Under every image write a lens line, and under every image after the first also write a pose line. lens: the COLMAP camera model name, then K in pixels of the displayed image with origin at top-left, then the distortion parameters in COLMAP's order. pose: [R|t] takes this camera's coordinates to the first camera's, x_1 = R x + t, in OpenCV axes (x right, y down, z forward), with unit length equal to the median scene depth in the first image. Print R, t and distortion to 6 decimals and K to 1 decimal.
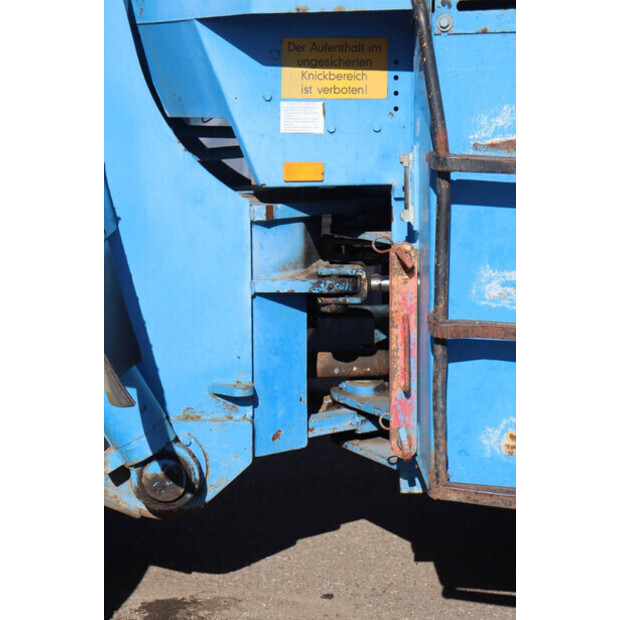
lens RADIAL K [[1452.0, 0, 306.1], [0, 1452.0, 309.1], [0, 0, 1]] dist [0.386585, 0.000000]
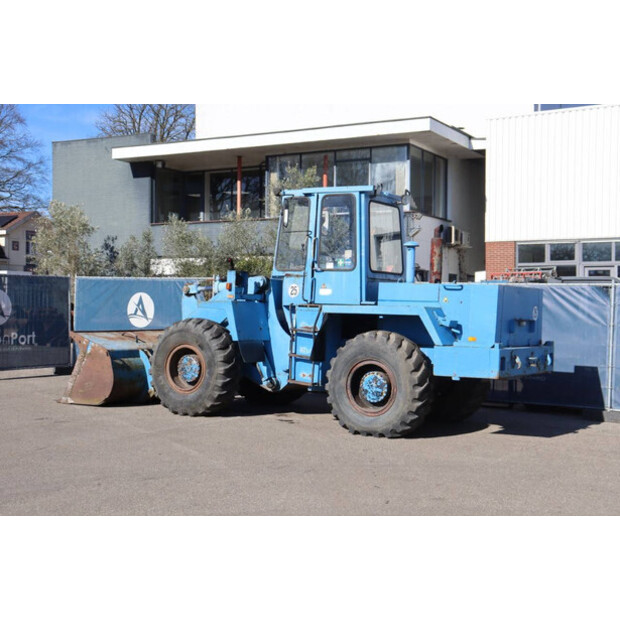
lens RADIAL K [[928.5, 0, 309.9], [0, 928.5, 309.0], [0, 0, 1]] dist [0.114143, 0.000000]
pose [[0.840015, 0.038066, -0.541226, 1.977391], [-0.123719, 0.984694, -0.122762, 0.254584], [0.528269, 0.170082, 0.831868, -1.987219]]
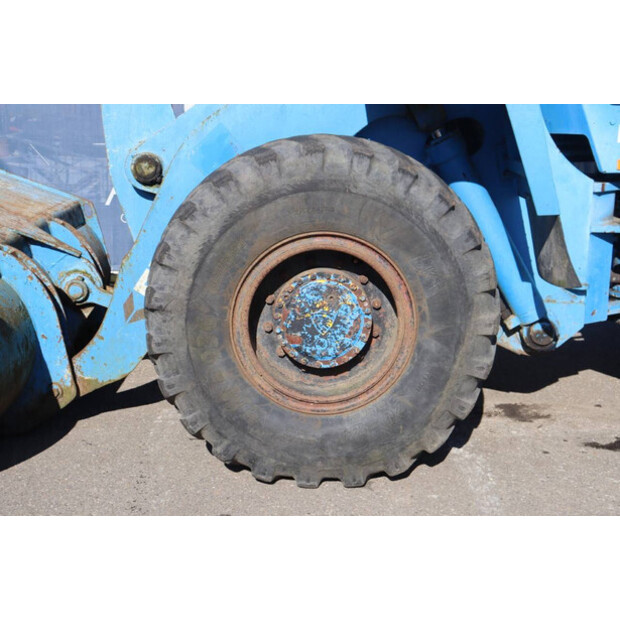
lens RADIAL K [[1046.7, 0, 310.6], [0, 1046.7, 310.0], [0, 0, 1]] dist [0.170108, 0.000000]
pose [[0.999649, 0.025001, -0.008756, -0.371166], [-0.024557, 0.998563, 0.047631, 0.030939], [0.009934, -0.047400, 0.998827, -0.317864]]
